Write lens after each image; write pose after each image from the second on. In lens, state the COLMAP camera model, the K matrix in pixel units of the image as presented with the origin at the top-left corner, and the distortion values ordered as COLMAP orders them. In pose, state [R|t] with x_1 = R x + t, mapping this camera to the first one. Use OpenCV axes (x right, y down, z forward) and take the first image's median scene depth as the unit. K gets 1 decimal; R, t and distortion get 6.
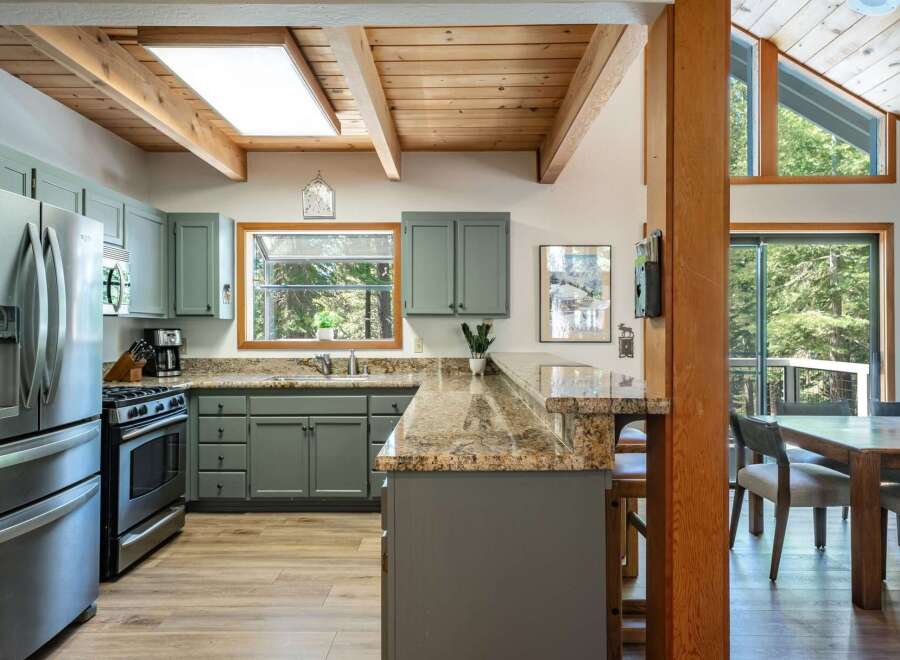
lens RADIAL K [[540.4, 0, 450.0], [0, 540.4, 330.0], [0, 0, 1]] dist [0.021419, -0.000633]
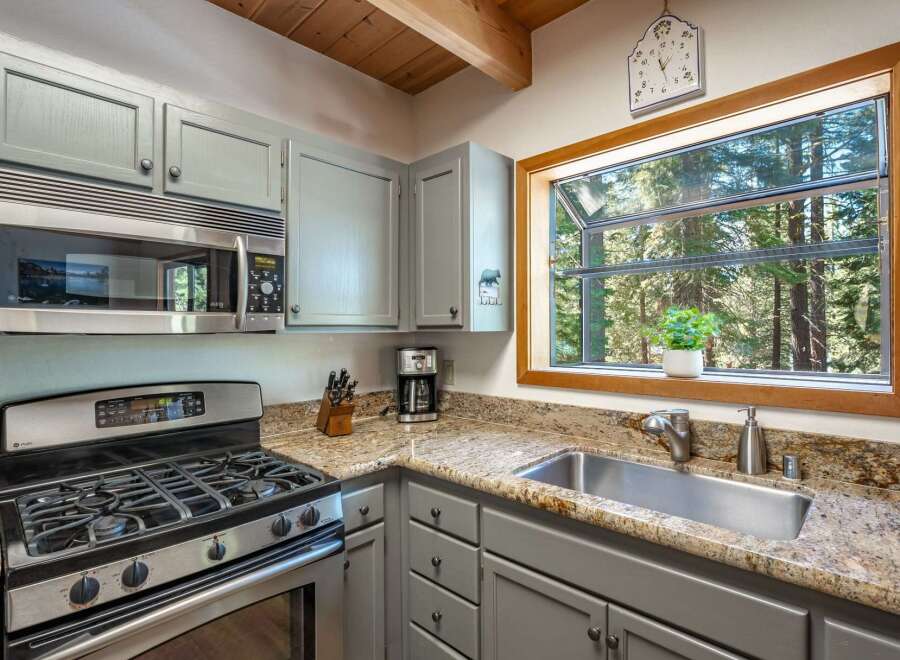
lens RADIAL K [[473.8, 0, 450.0], [0, 473.8, 330.0], [0, 0, 1]] dist [0.000267, 0.000027]
pose [[0.720749, -0.003251, -0.693188, -0.098067], [0.013028, 0.999876, 0.008856, -0.025898], [0.693073, -0.015414, 0.720702, 0.595646]]
